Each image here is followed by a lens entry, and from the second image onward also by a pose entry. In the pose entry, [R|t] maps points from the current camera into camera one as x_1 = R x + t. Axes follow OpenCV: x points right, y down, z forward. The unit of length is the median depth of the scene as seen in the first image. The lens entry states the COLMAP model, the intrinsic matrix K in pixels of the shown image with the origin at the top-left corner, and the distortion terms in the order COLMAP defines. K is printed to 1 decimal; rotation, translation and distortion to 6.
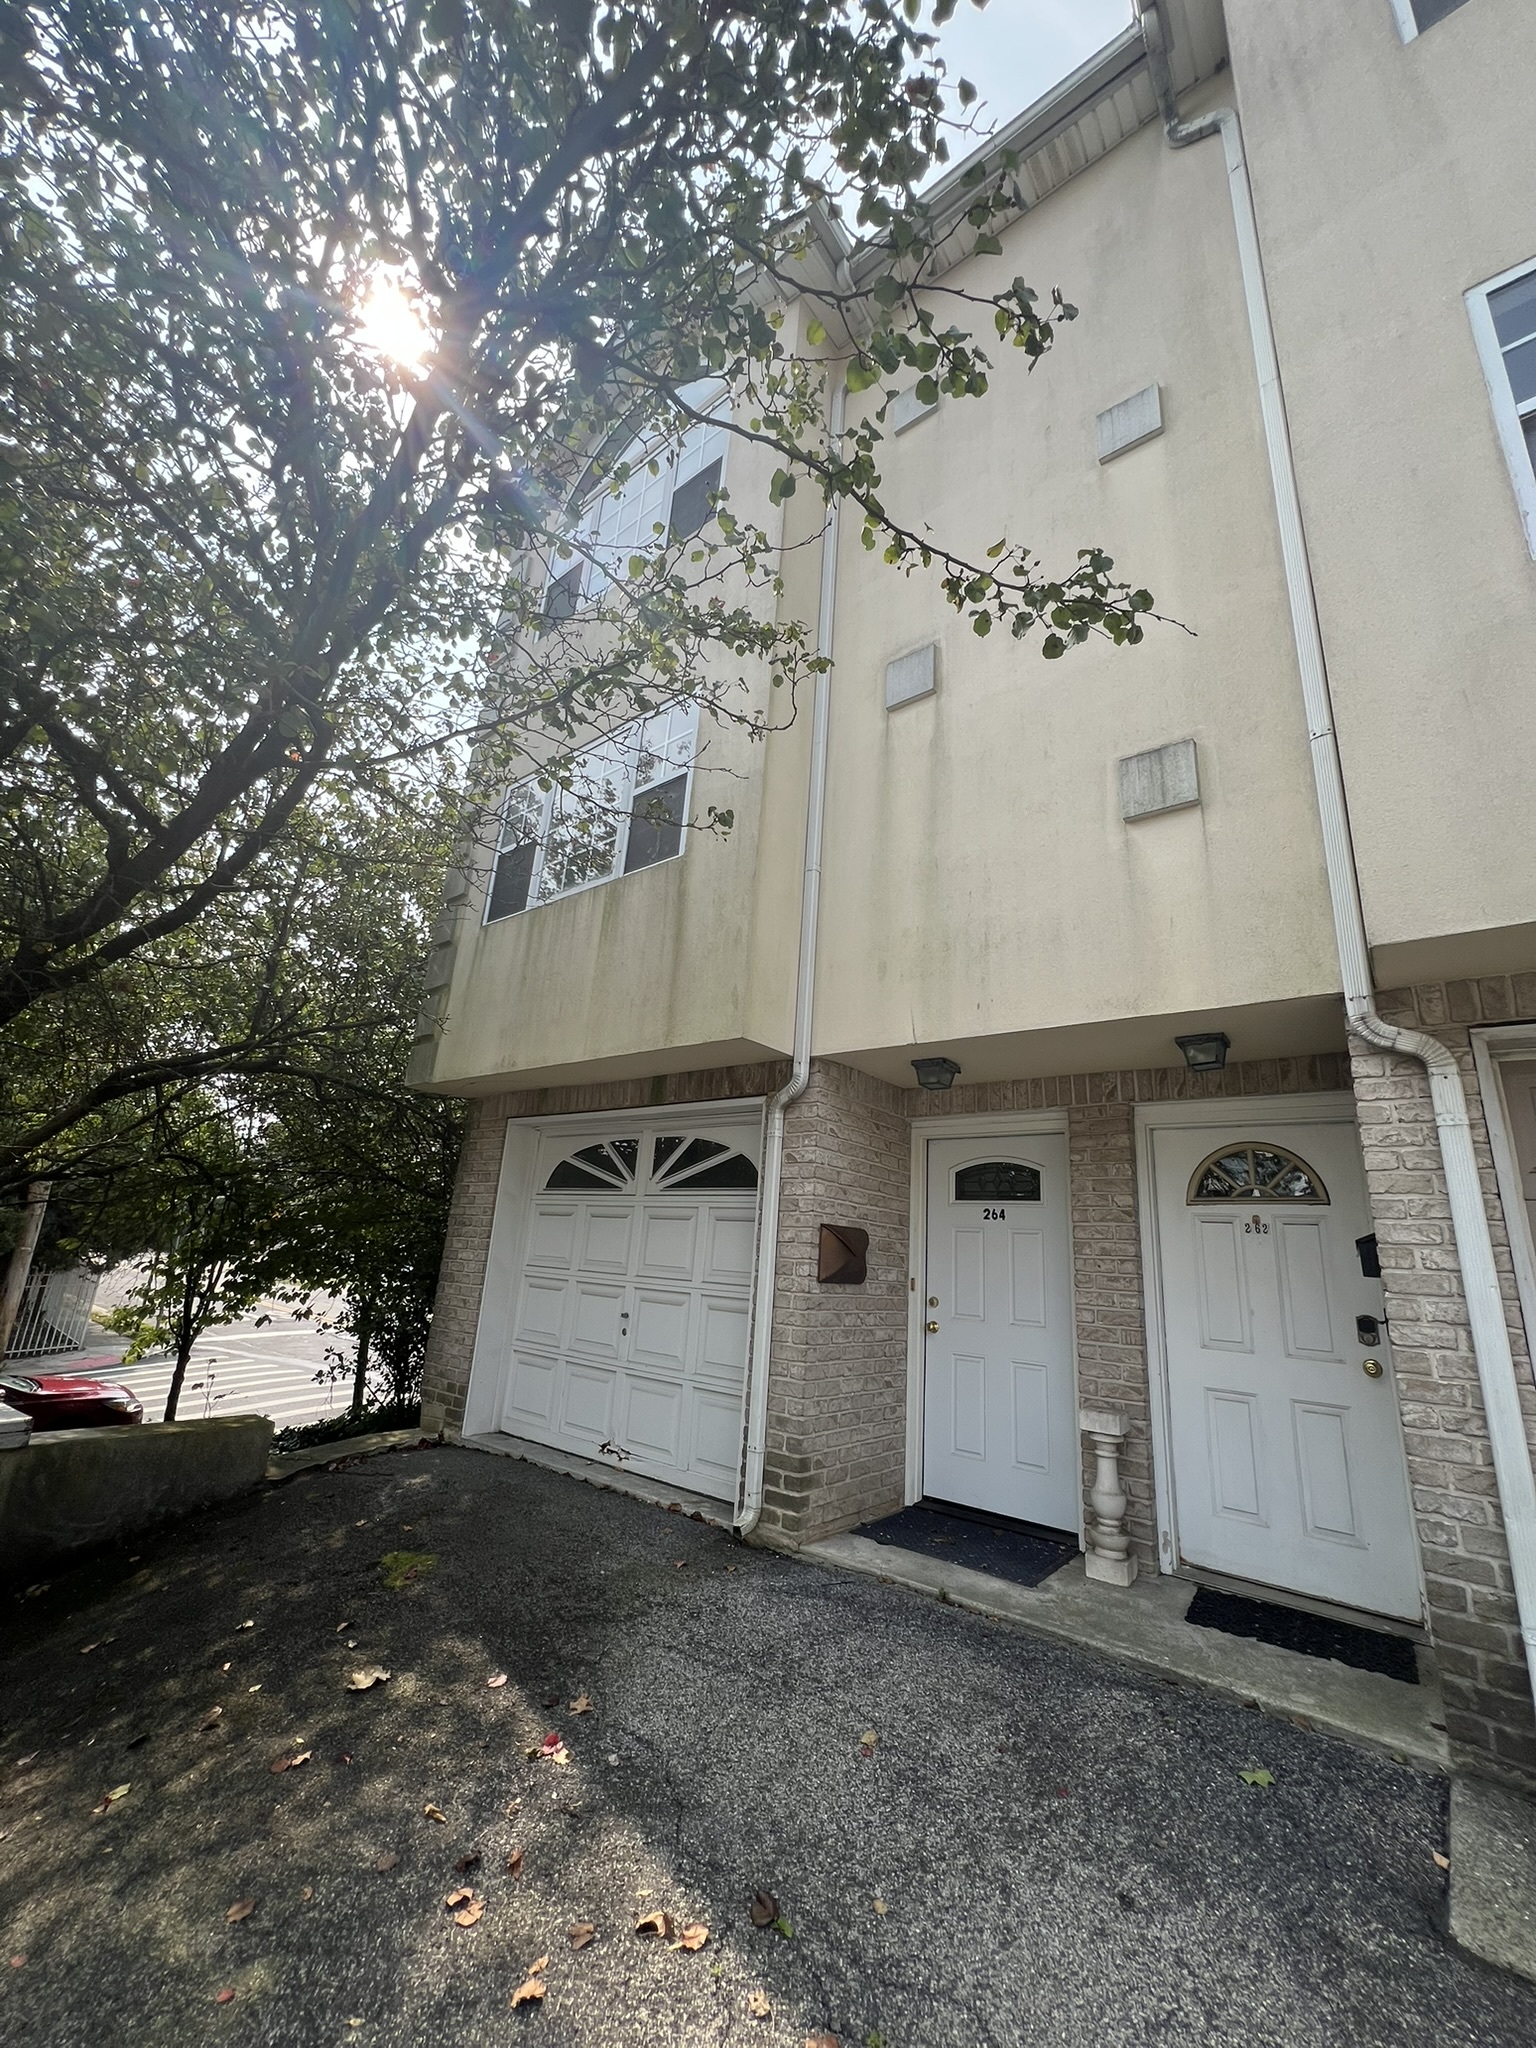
lens RADIAL K [[824.1, 0, 767.2], [0, 824.1, 1021.3], [0, 0, 1]] dist [0.000993, -0.000021]
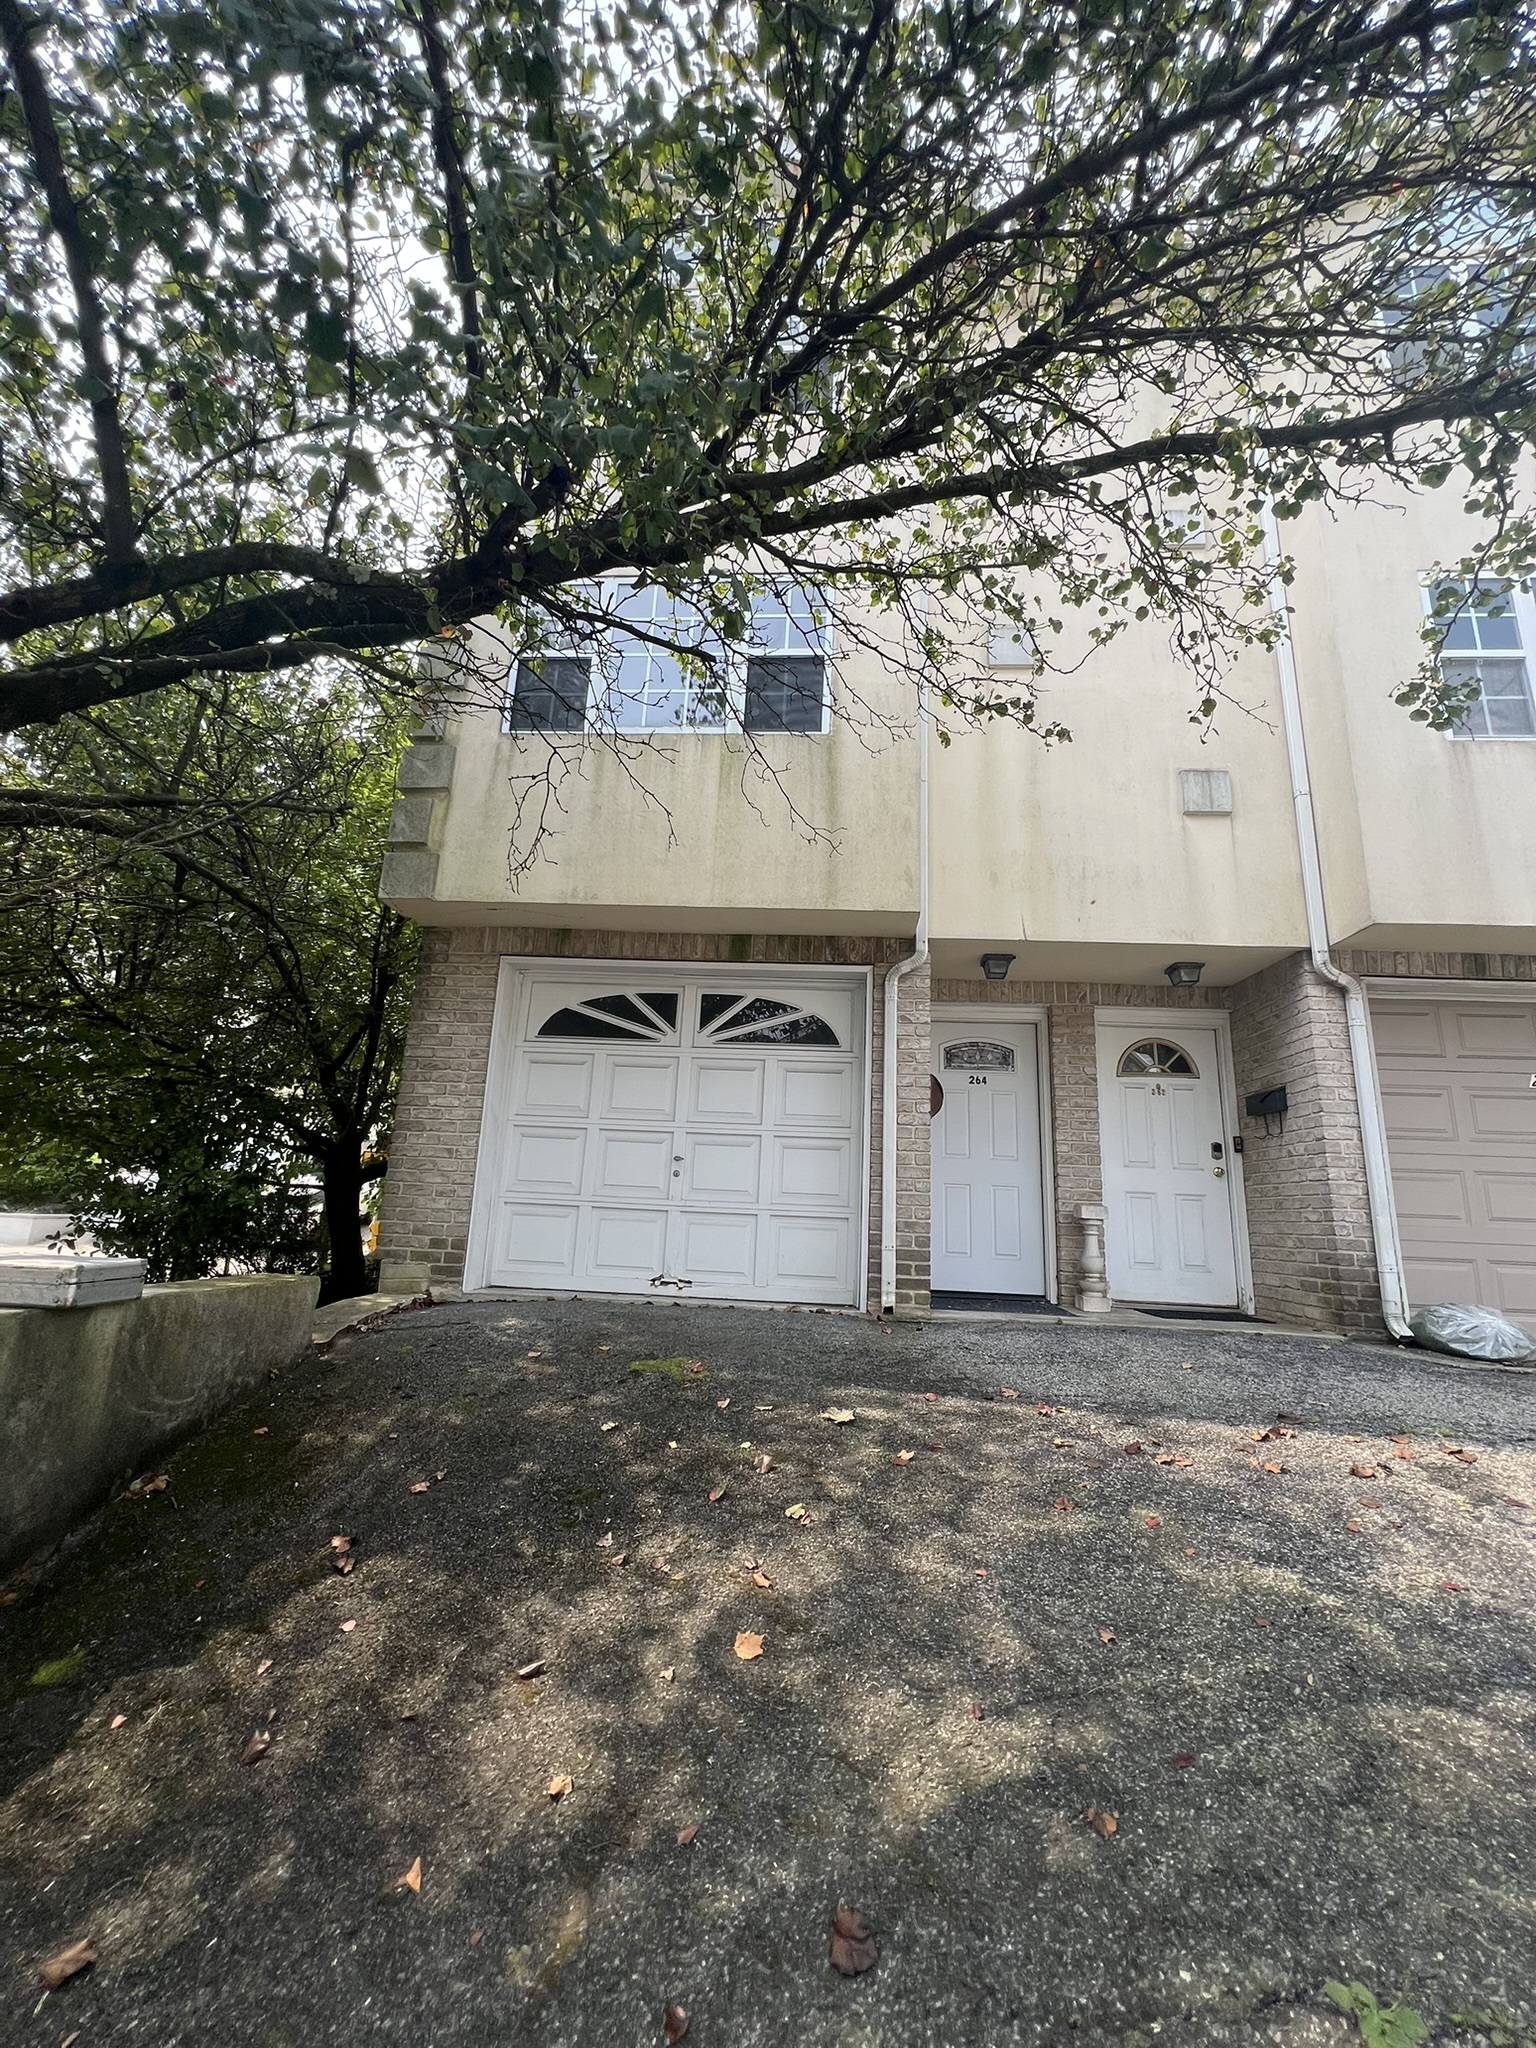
lens RADIAL K [[824.1, 0, 772.4], [0, 824.1, 1022.4], [0, 0, 1]] dist [0.000993, -0.000021]
pose [[0.816326, 0.104631, 0.568035, -0.806223], [-0.154229, 0.987233, 0.039797, 0.152667], [-0.556619, -0.120095, 0.822041, 0.123173]]
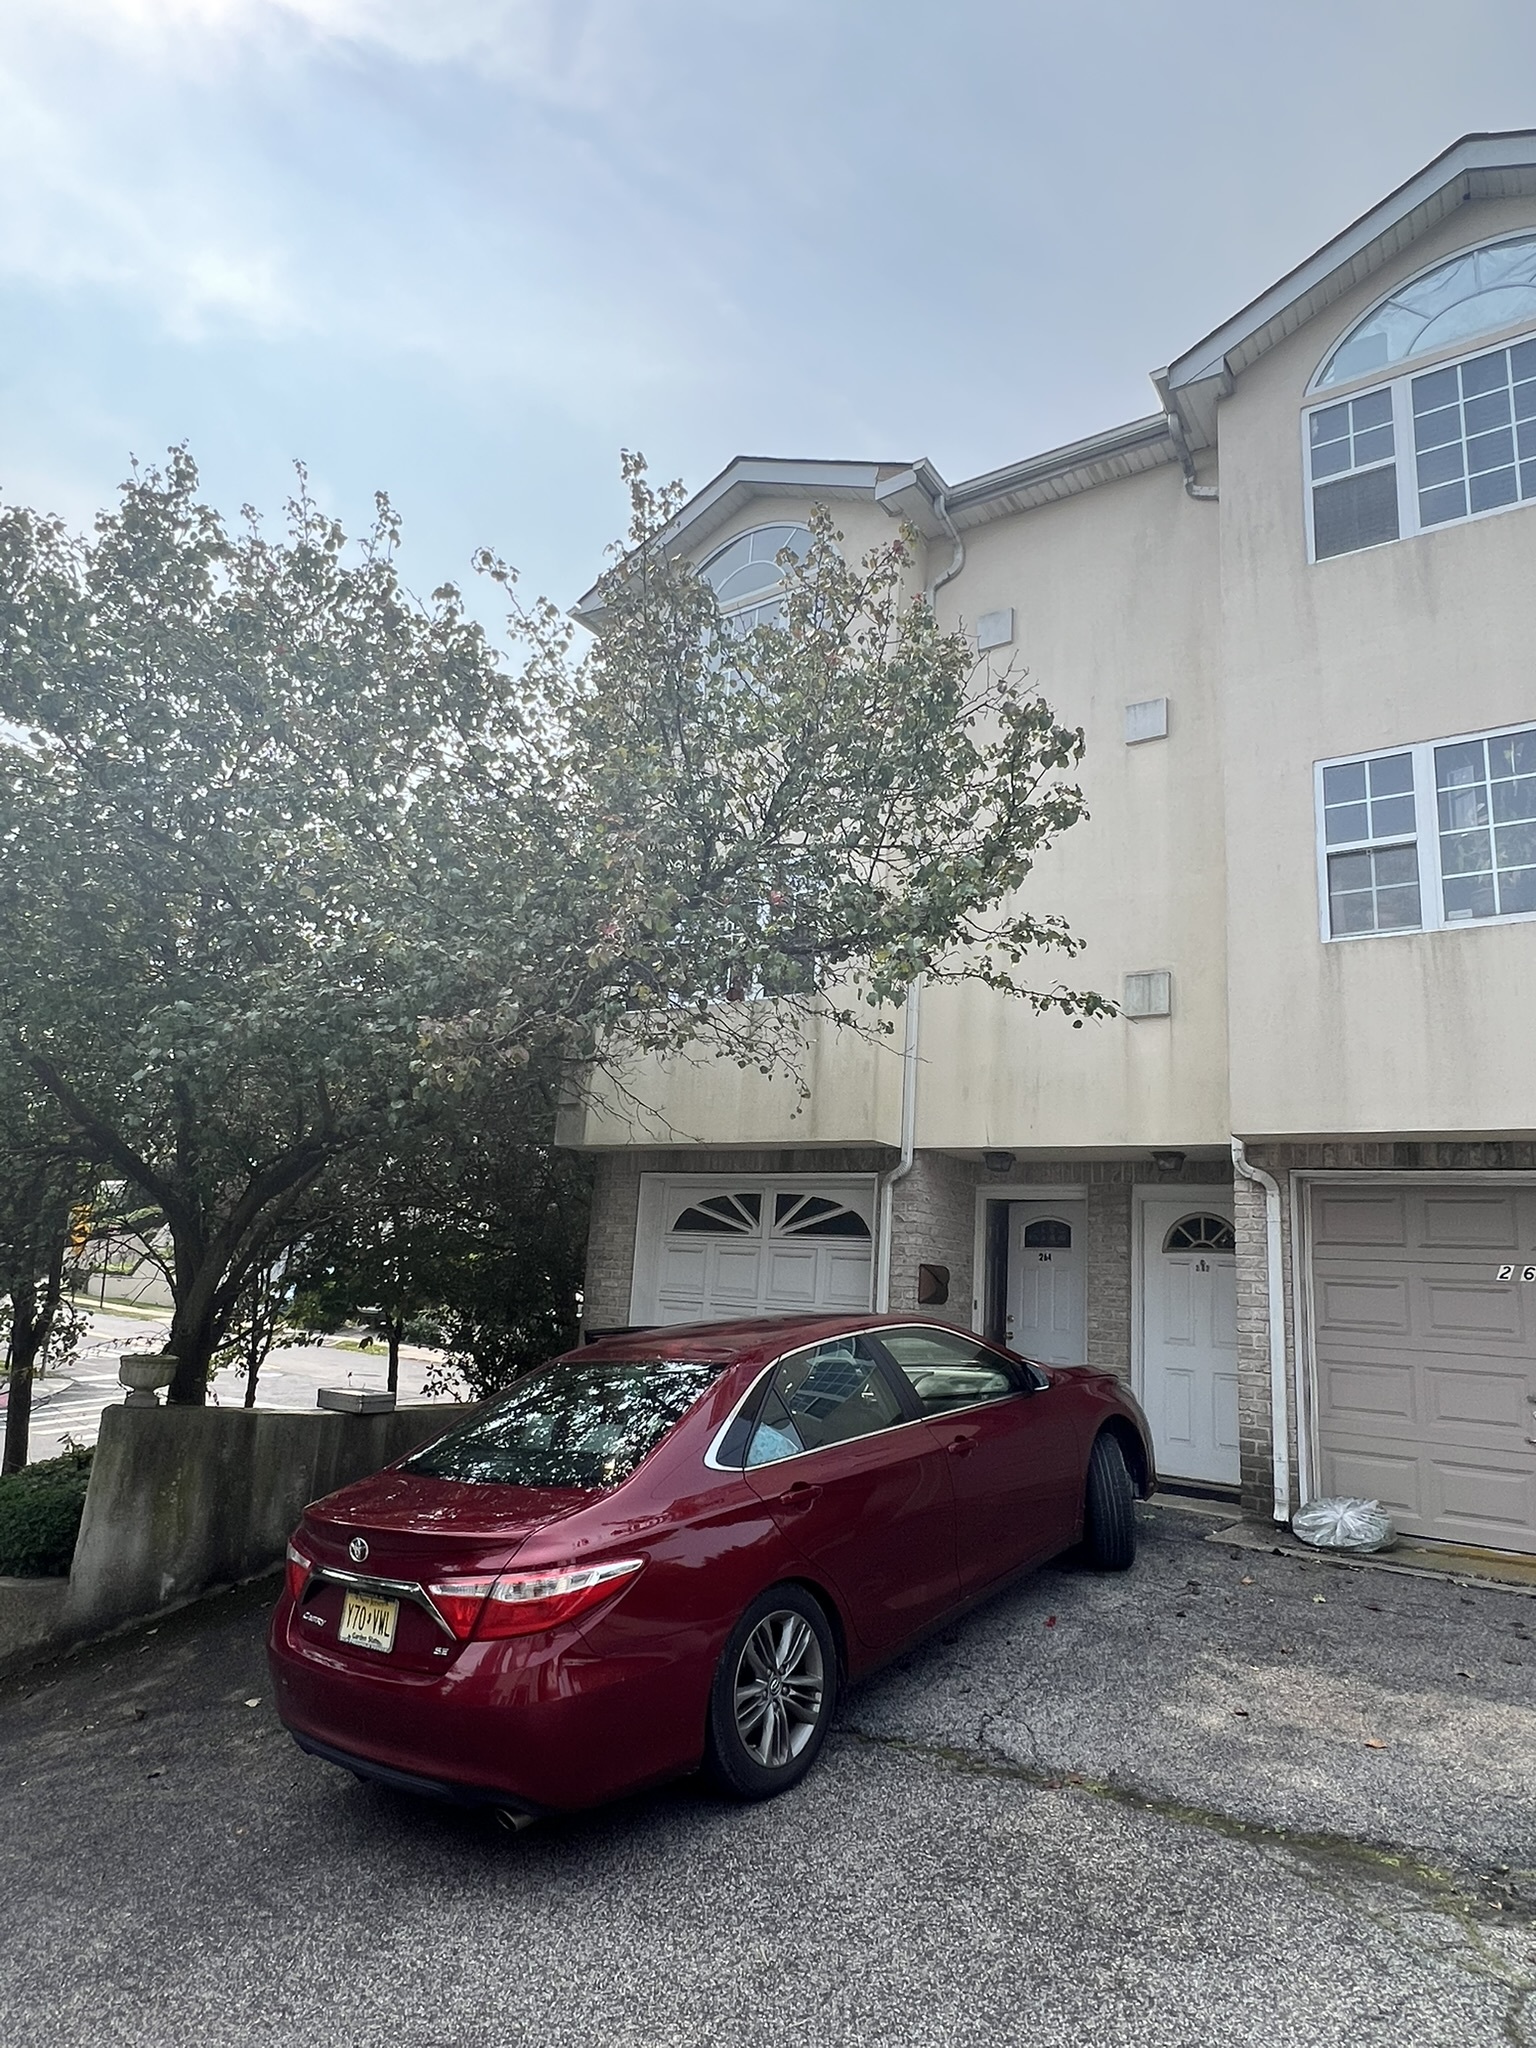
lens RADIAL K [[1189.6, 0, 769.8], [0, 1189.6, 1034.3], [0, 0, 1]] dist [0.003743, -0.001826]
pose [[0.998179, 0.012535, 0.059012, -0.323197], [-0.016988, 0.996996, 0.075573, -0.309720], [-0.057888, -0.076438, 0.995393, -1.037811]]
